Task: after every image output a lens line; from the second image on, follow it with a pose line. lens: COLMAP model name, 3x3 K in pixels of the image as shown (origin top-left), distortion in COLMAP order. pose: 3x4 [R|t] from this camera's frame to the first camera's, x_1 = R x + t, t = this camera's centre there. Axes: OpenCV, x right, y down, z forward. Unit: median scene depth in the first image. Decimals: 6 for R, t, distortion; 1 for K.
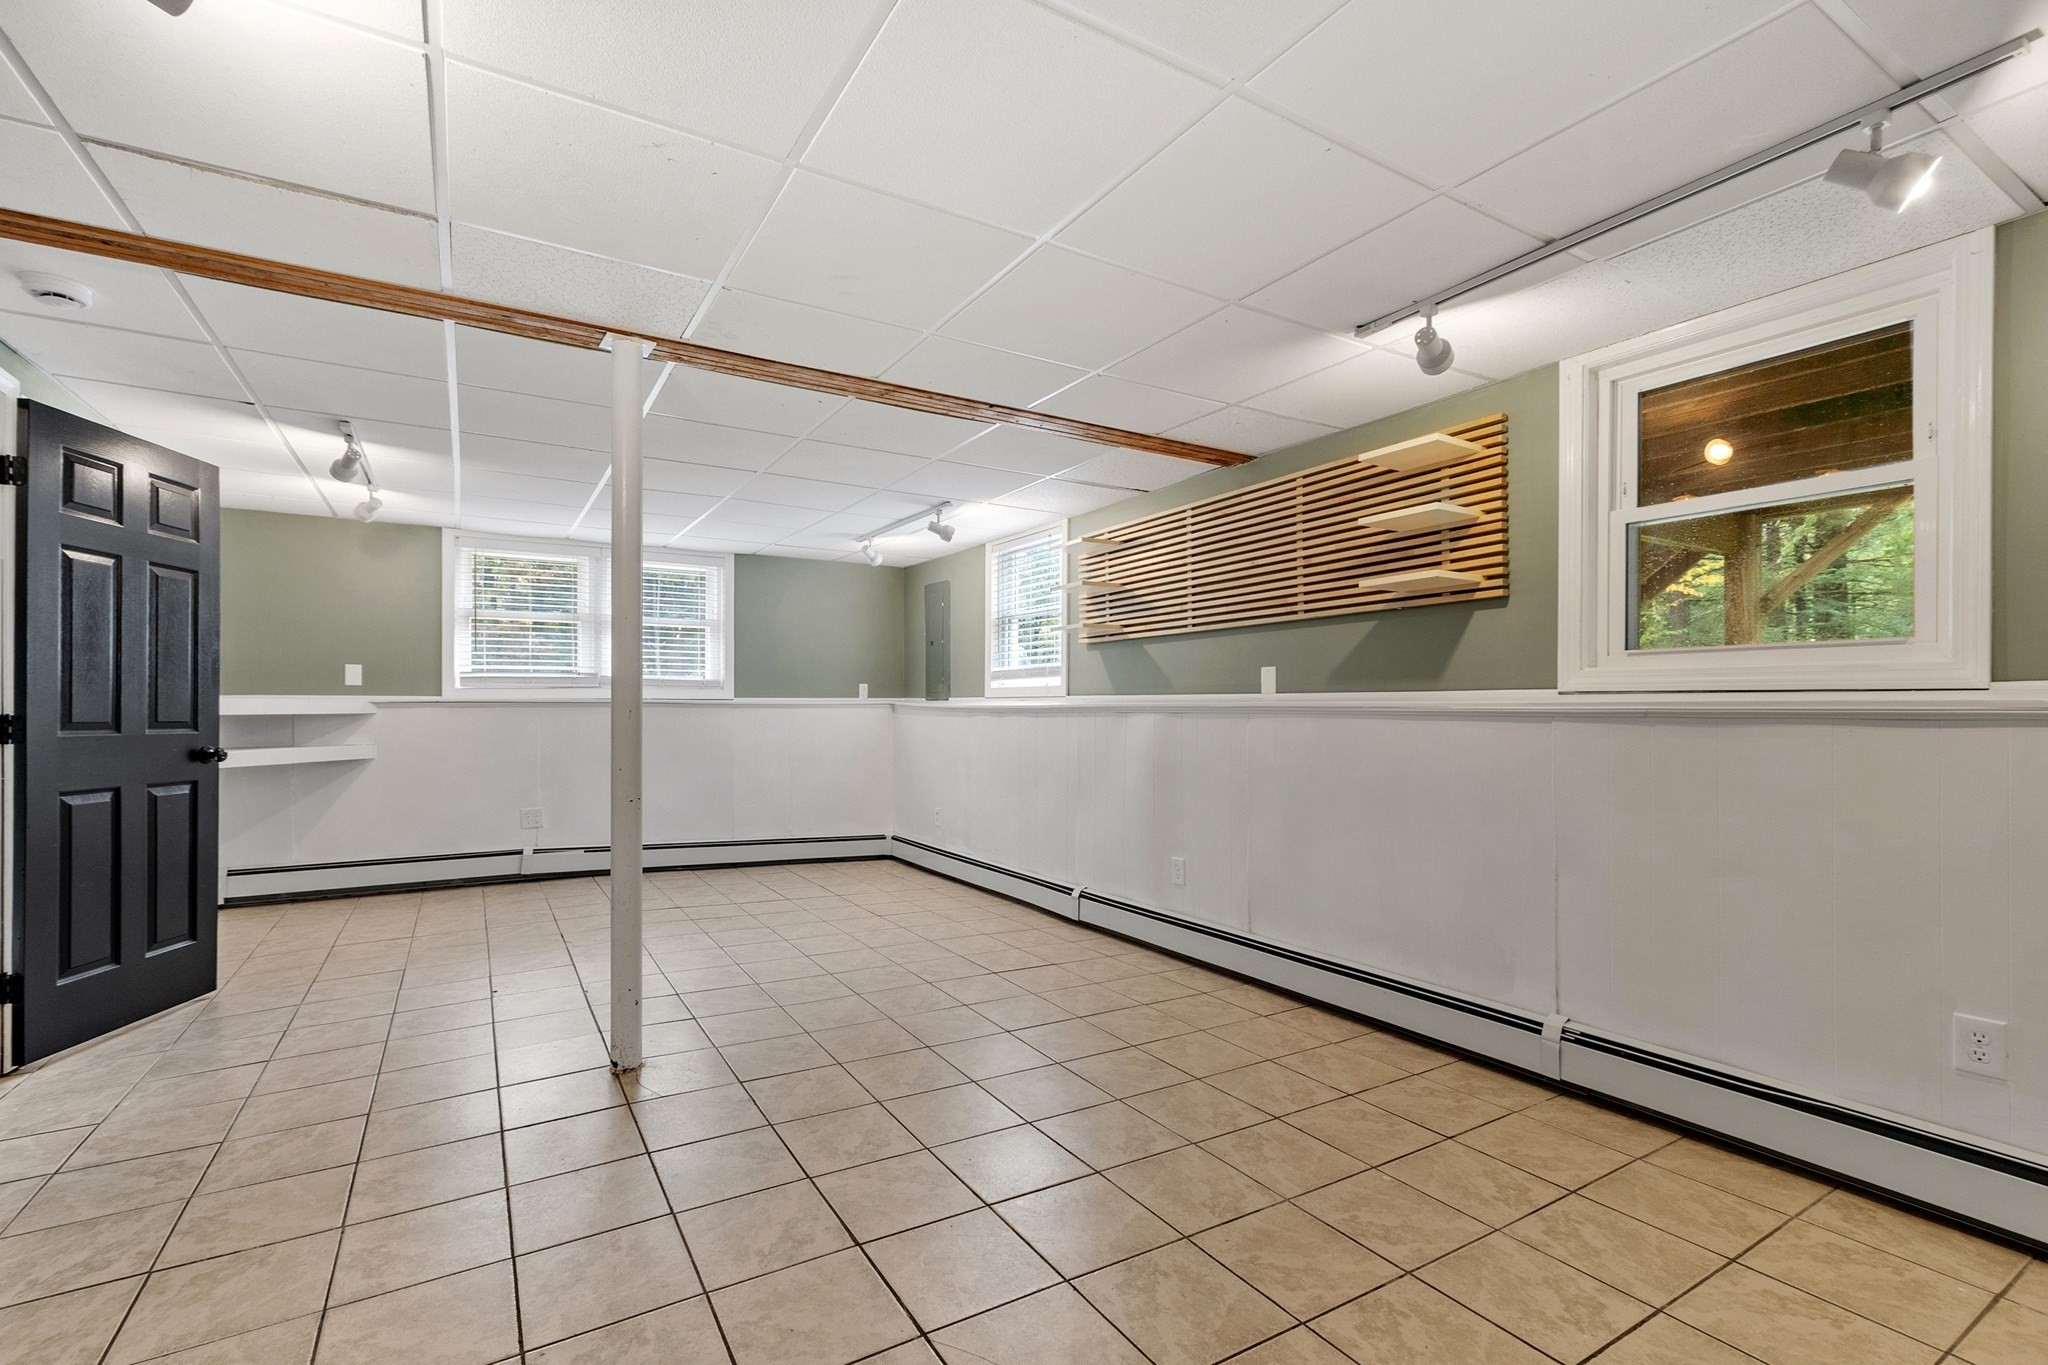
lens RADIAL K [[908.5, 0, 943.7], [0, 908.5, 729.8], [0, 0, 1]] dist [0.002123, 0.000270]
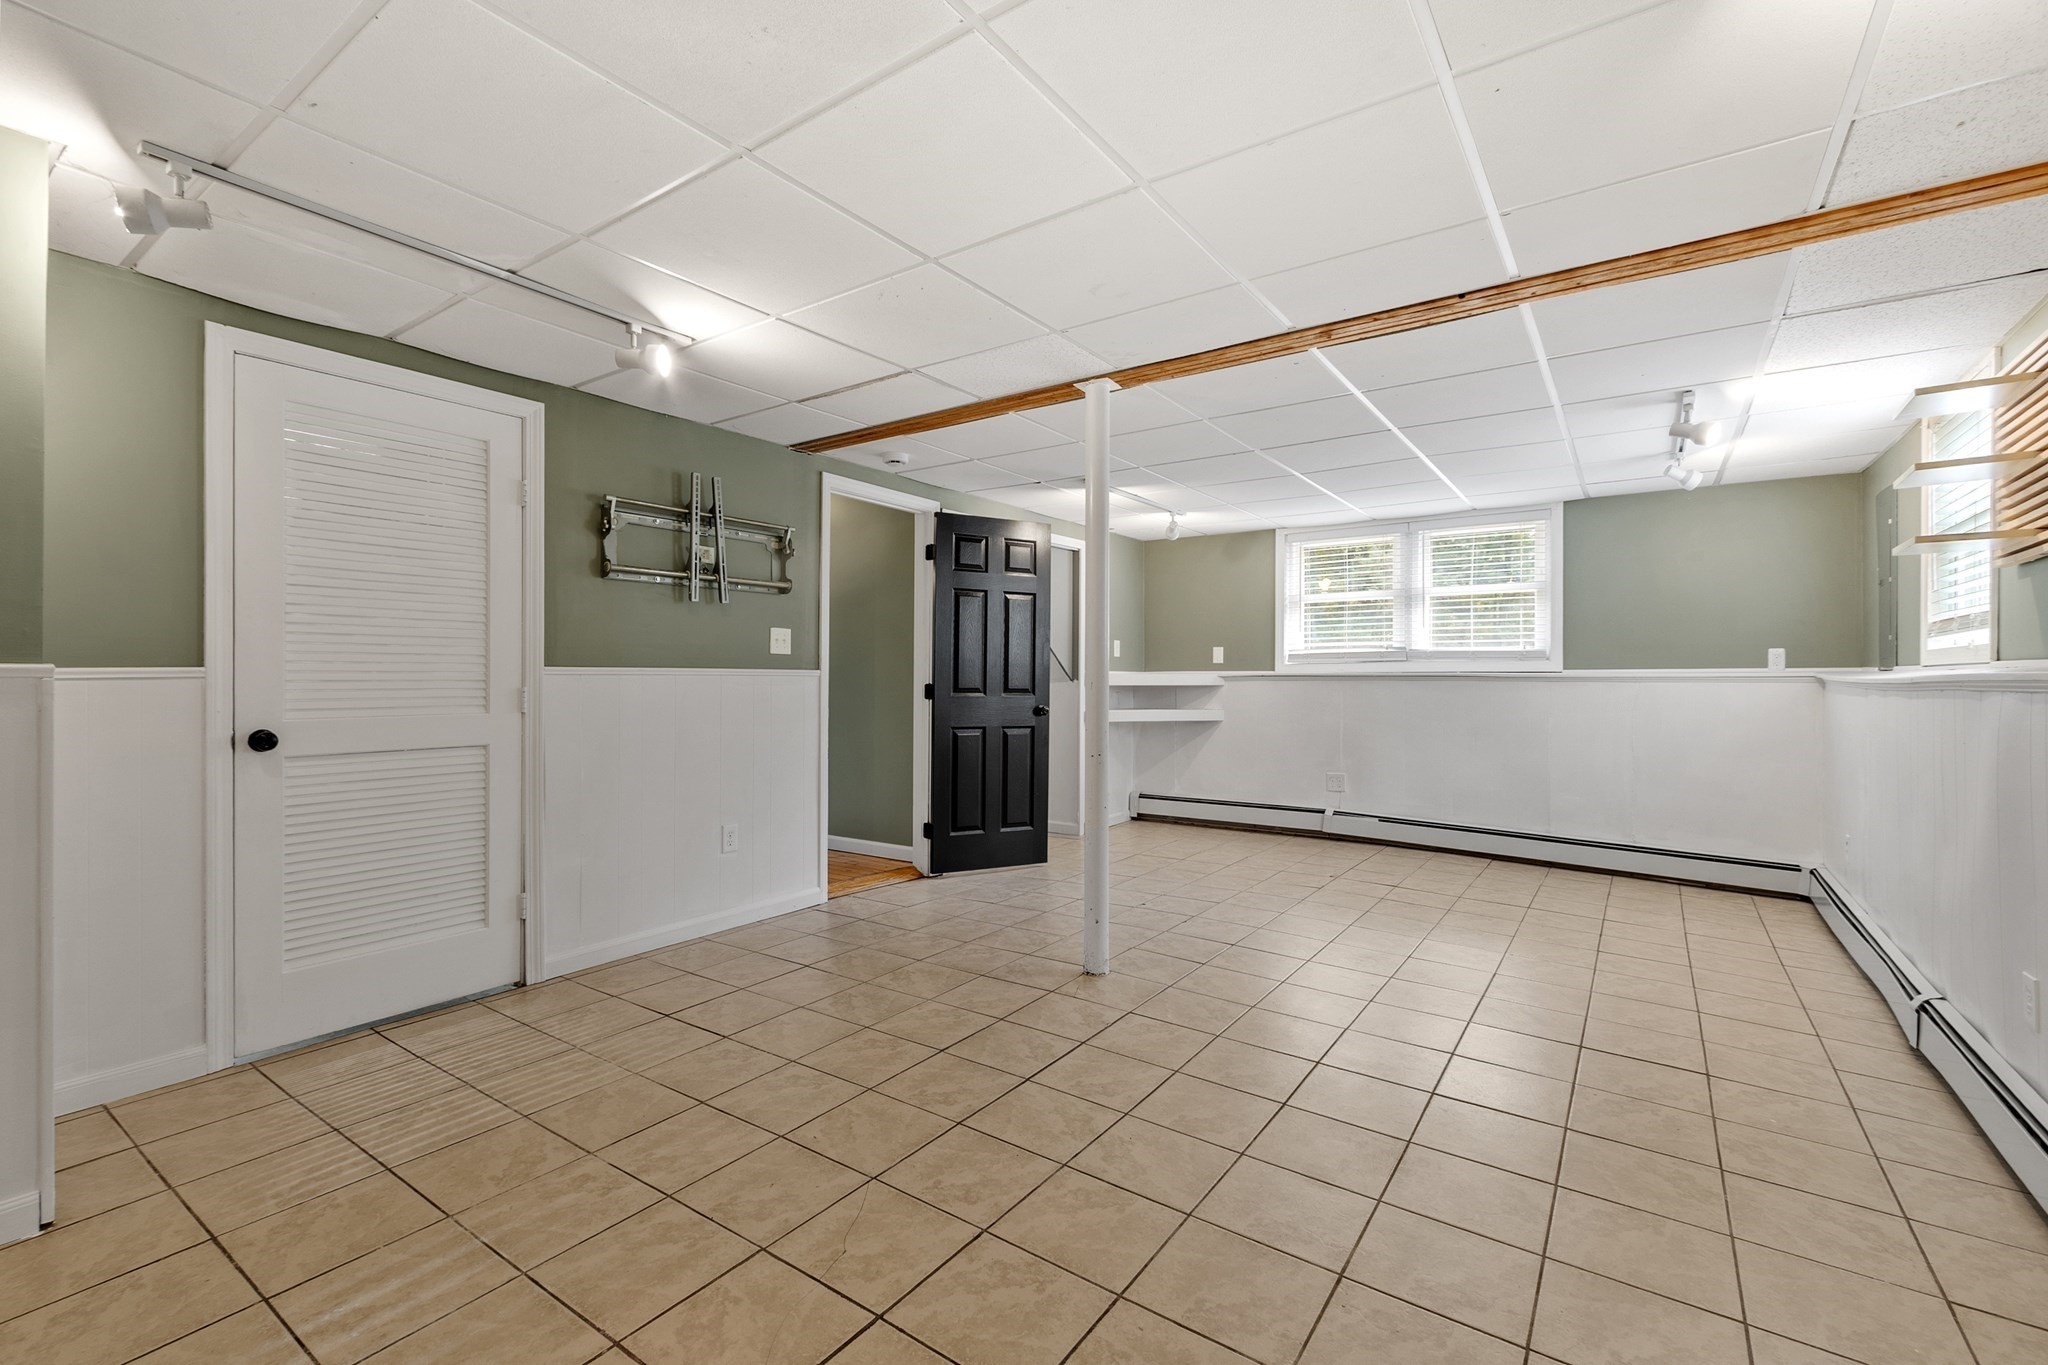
lens RADIAL K [[887.2, 0, 999.4], [0, 887.2, 698.2], [0, 0, 1]] dist [0.000212, 0.000093]
pose [[0.412748, 0.019478, -0.910637, 0.365614], [-0.024272, 0.999651, 0.010381, -0.004983], [0.910522, 0.017818, 0.413077, 0.201949]]
